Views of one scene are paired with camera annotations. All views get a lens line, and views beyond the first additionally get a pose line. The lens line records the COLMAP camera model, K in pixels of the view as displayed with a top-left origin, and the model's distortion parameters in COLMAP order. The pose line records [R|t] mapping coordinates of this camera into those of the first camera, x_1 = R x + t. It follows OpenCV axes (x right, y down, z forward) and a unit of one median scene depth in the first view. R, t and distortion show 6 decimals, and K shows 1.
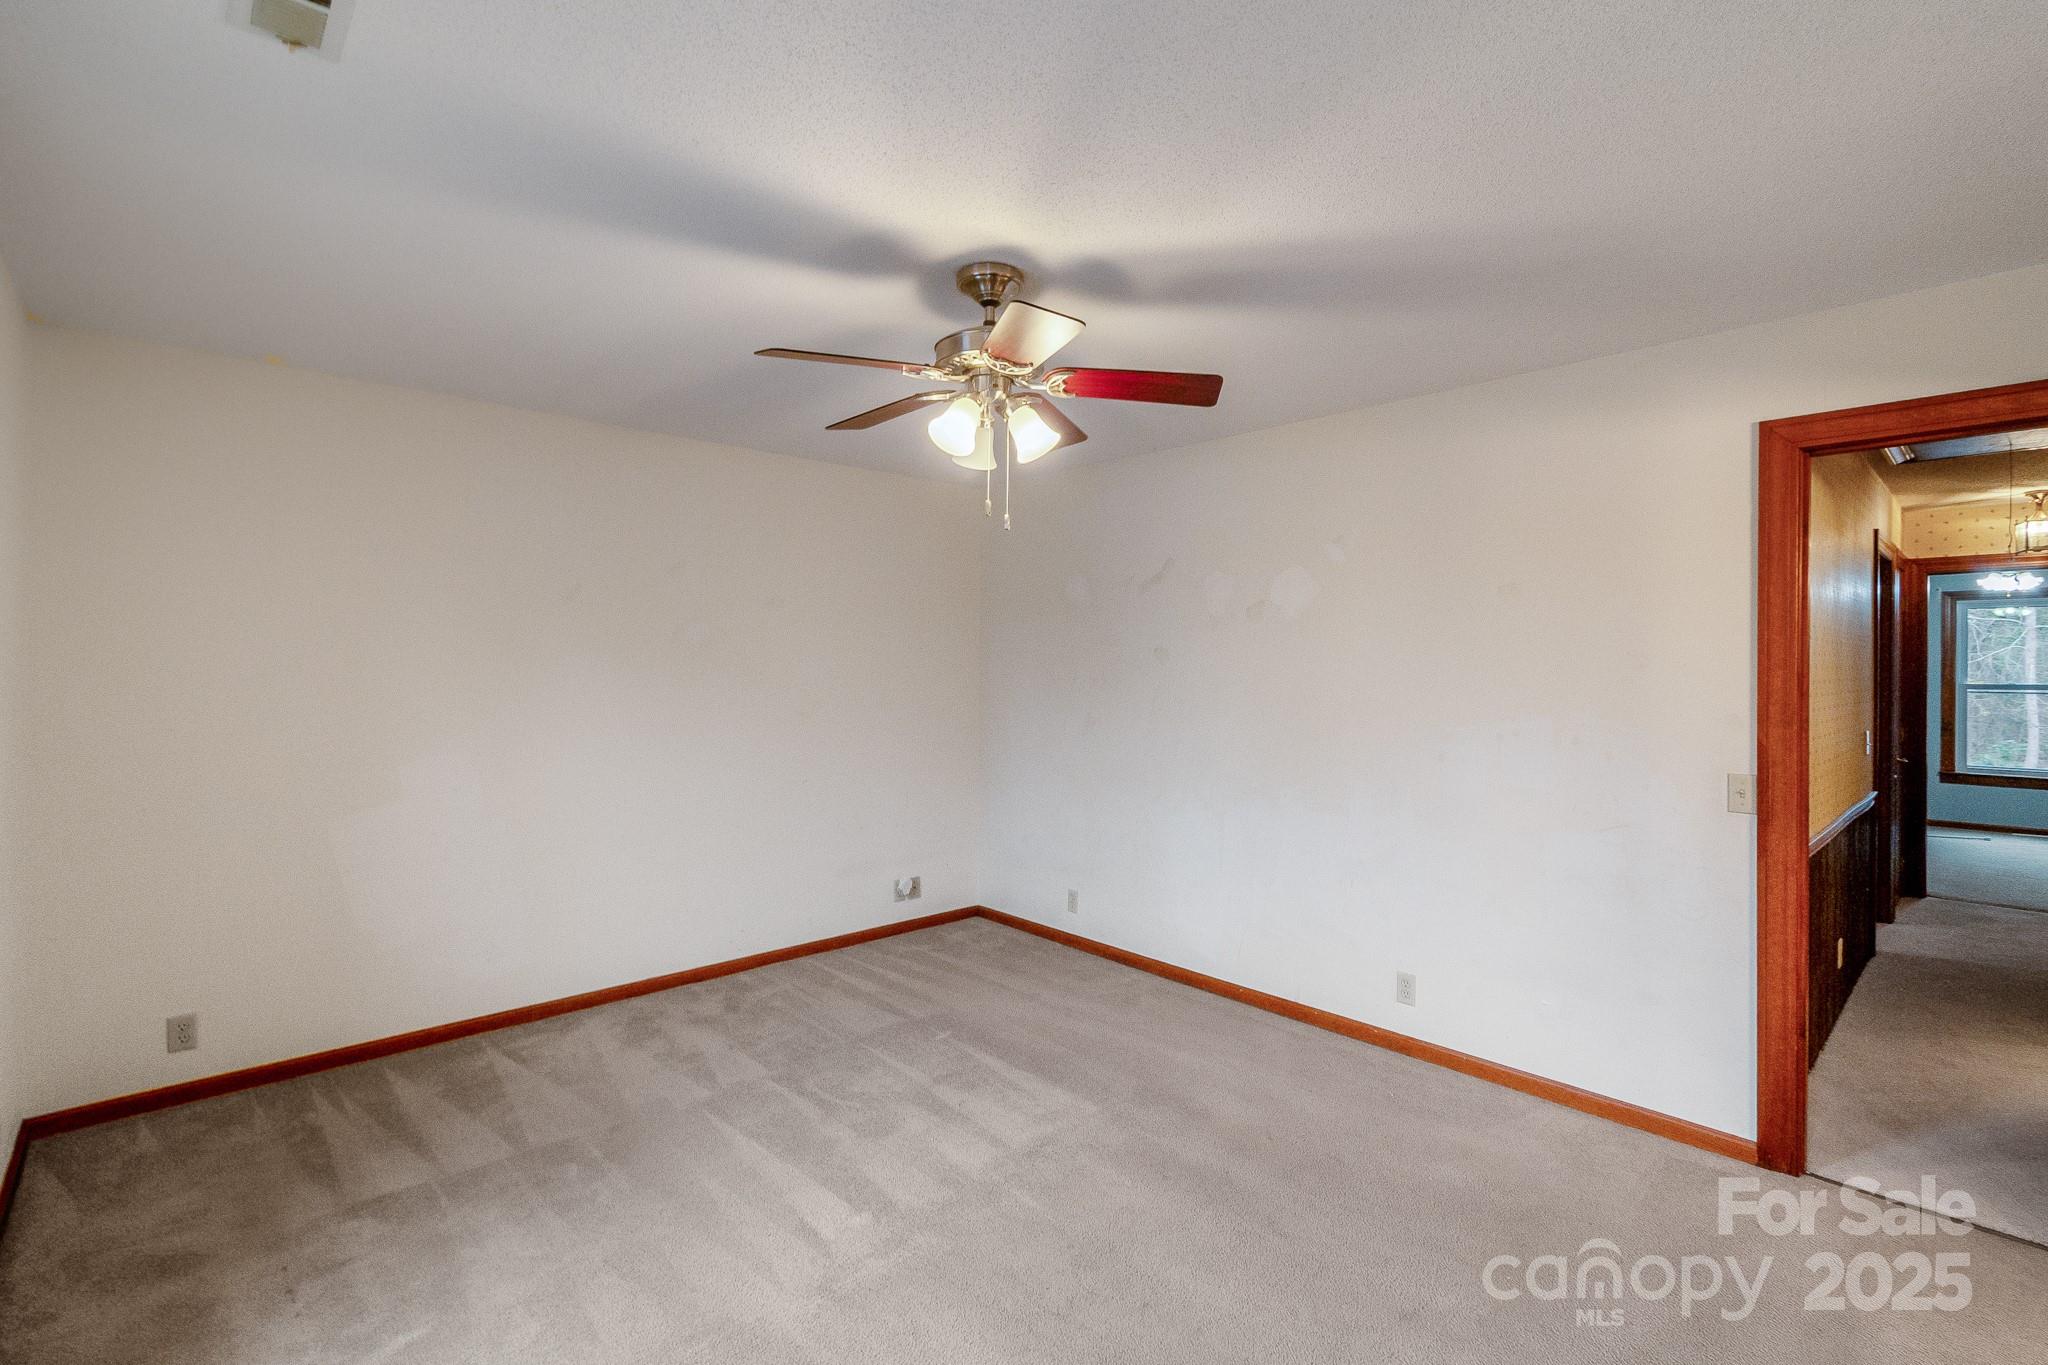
lens RADIAL K [[935.2, 0, 1035.0], [0, 935.2, 673.9], [0, 0, 1]] dist [0.000770, -0.000717]
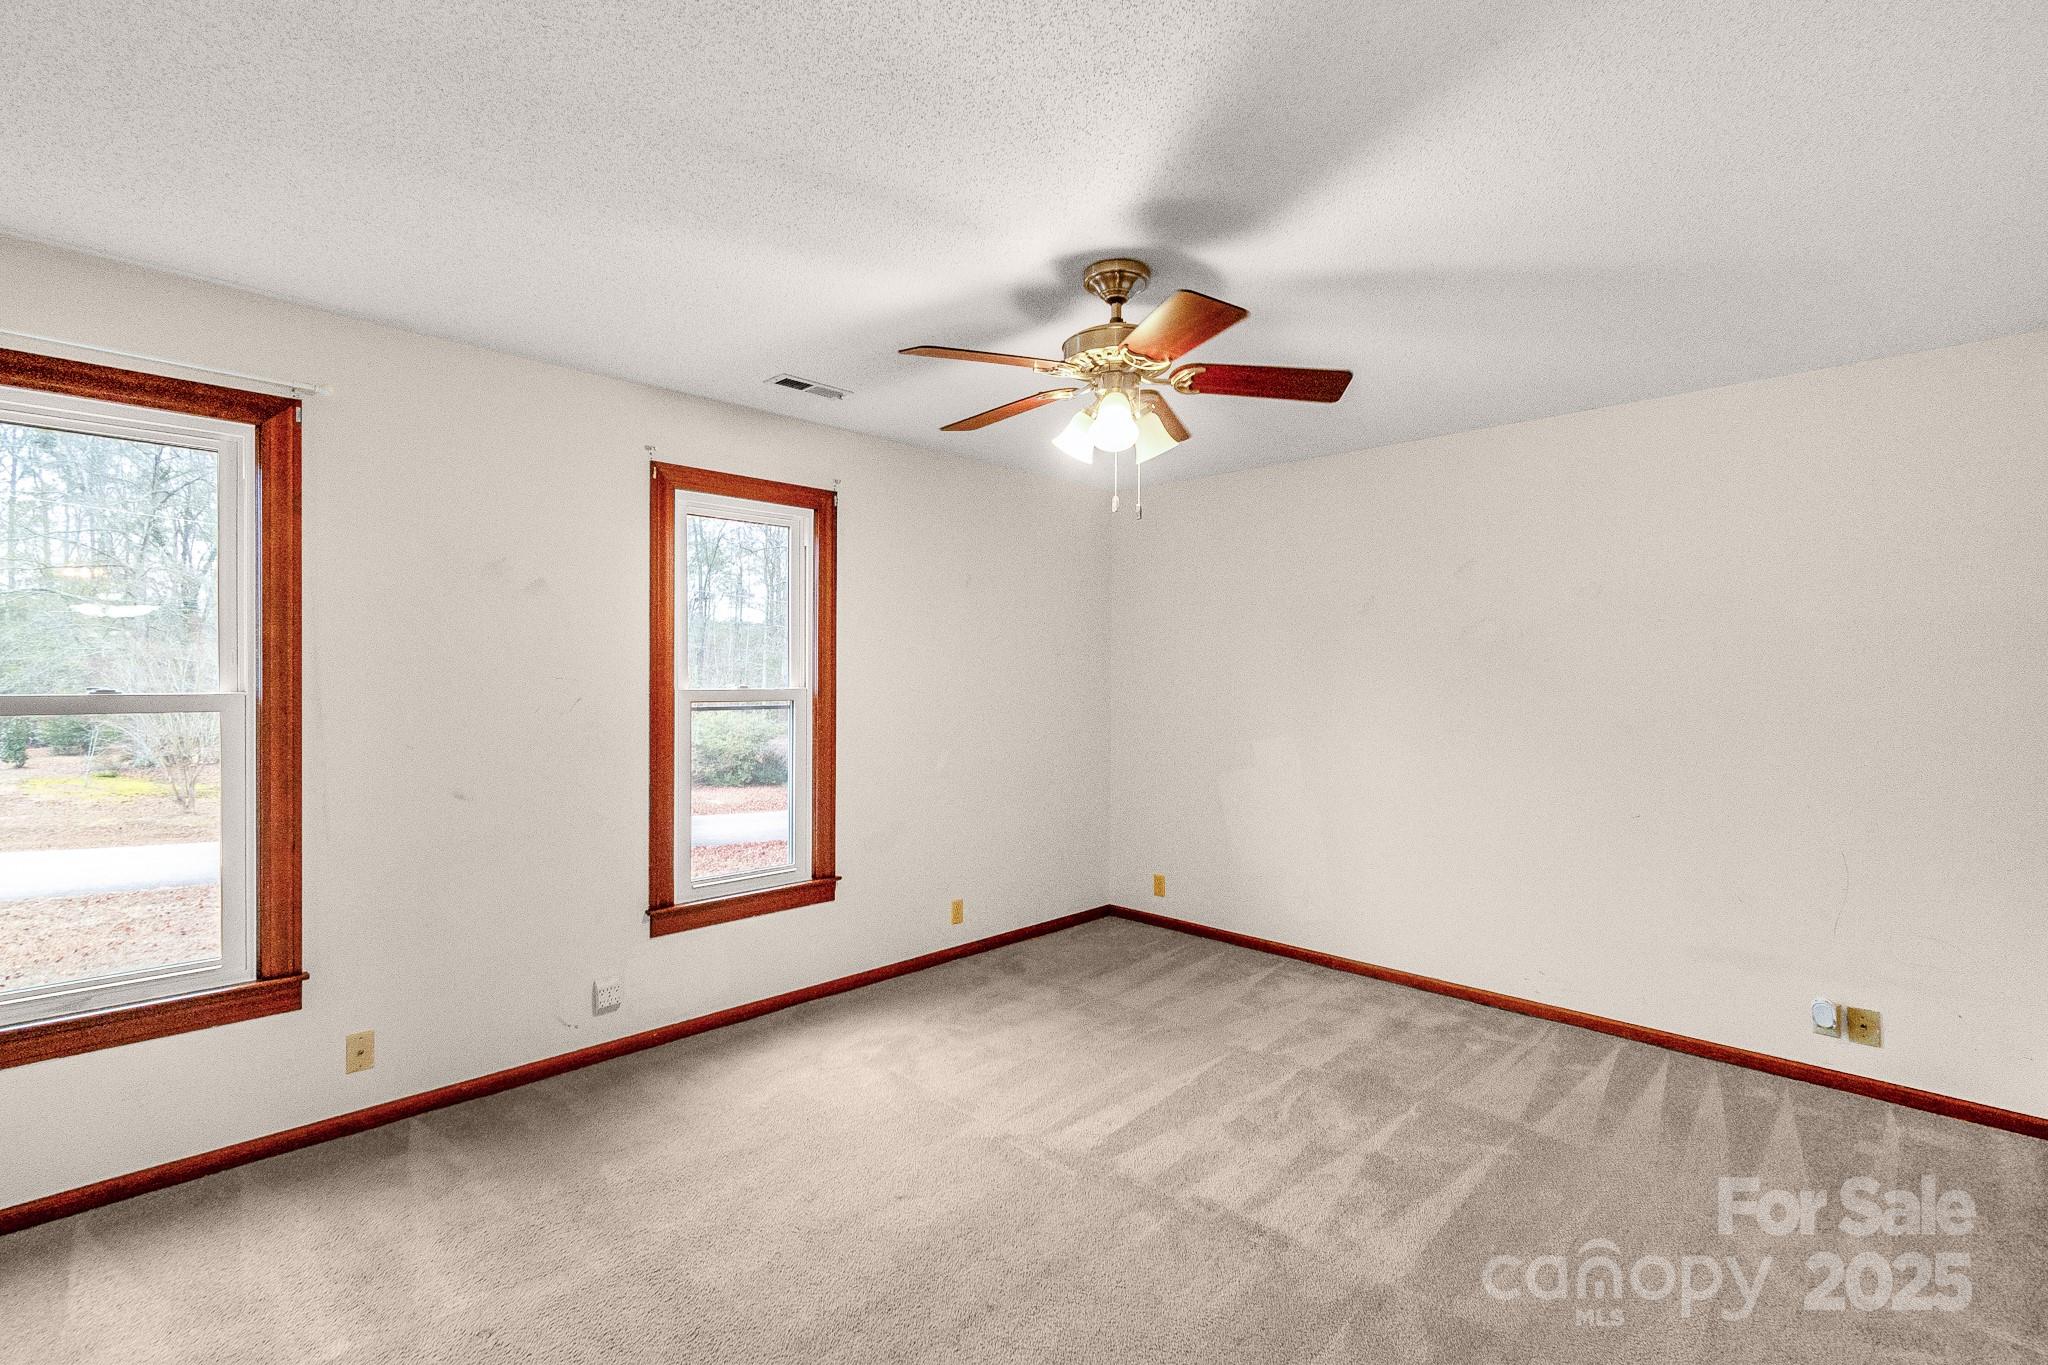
lens RADIAL K [[935.2, 0, 1026.7], [0, 935.2, 687.9], [0, 0, 1]] dist [0.000770, -0.000717]
pose [[0.034793, 0.015725, -0.999271, 0.752676], [-0.011939, 0.999811, 0.015317, 0.001711], [0.999323, 0.011397, 0.034974, 0.676353]]
